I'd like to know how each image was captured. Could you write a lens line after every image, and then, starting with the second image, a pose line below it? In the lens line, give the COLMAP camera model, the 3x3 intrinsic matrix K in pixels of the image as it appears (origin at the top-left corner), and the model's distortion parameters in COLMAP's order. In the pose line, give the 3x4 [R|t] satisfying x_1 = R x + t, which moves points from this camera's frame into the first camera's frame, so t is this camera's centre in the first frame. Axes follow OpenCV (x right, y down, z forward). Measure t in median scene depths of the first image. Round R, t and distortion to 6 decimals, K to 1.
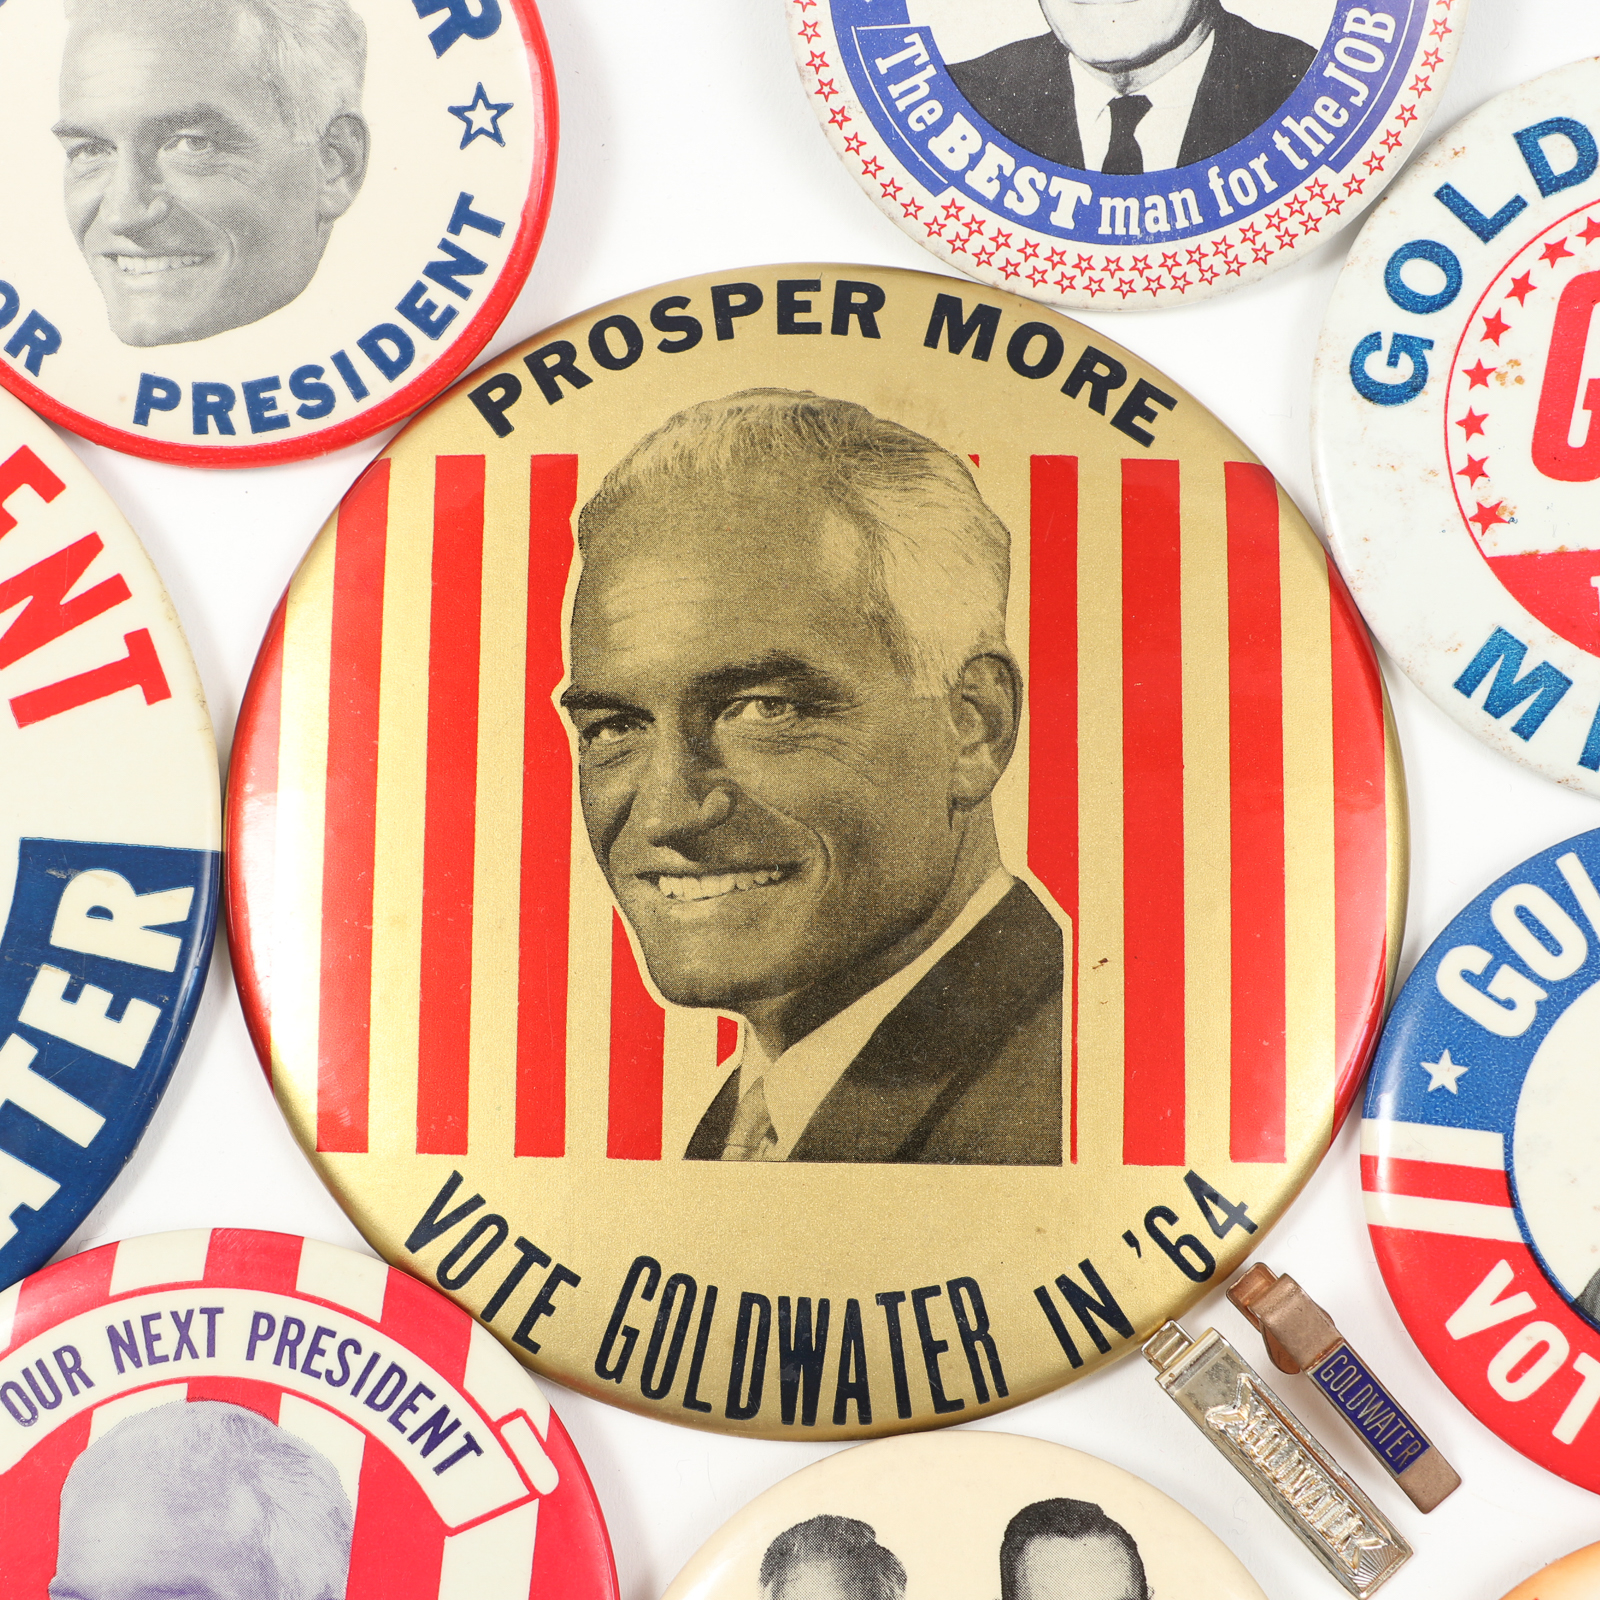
lens RADIAL K [[3788.4, 0, 794.6], [0, 3788.4, 862.7], [0, 0, 1]] dist [-0.026586, 0.356946]
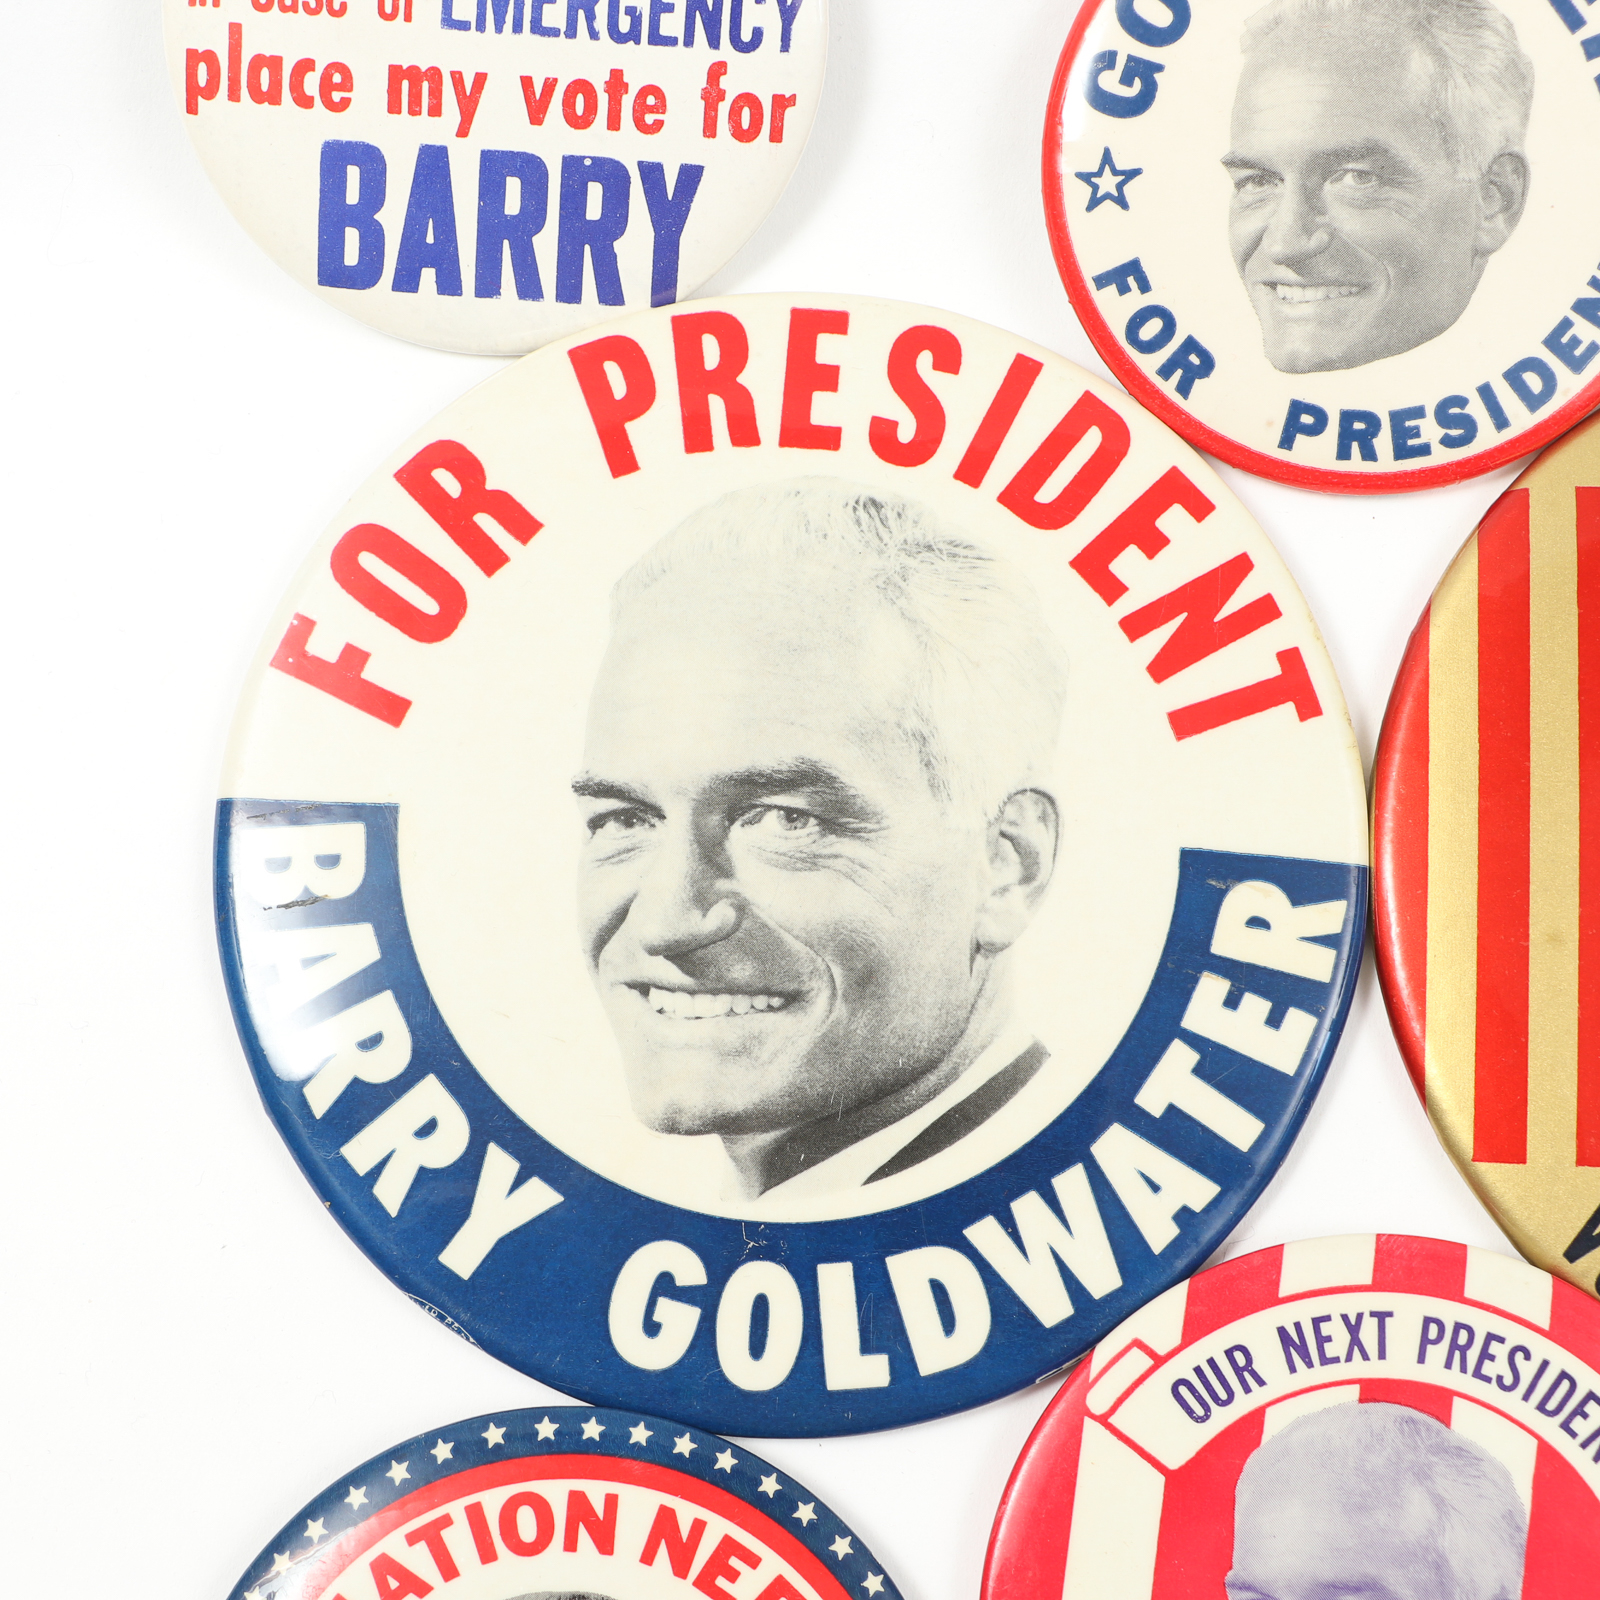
lens RADIAL K [[3788.4, 0, 794.6], [0, 3788.4, 862.7], [0, 0, 1]] dist [-0.026586, 0.356946]
pose [[0.999660, 0.026054, -0.000867, -0.307018], [-0.026065, 0.999475, -0.019268, 0.019805], [0.000364, 0.019284, 0.999814, -0.023764]]
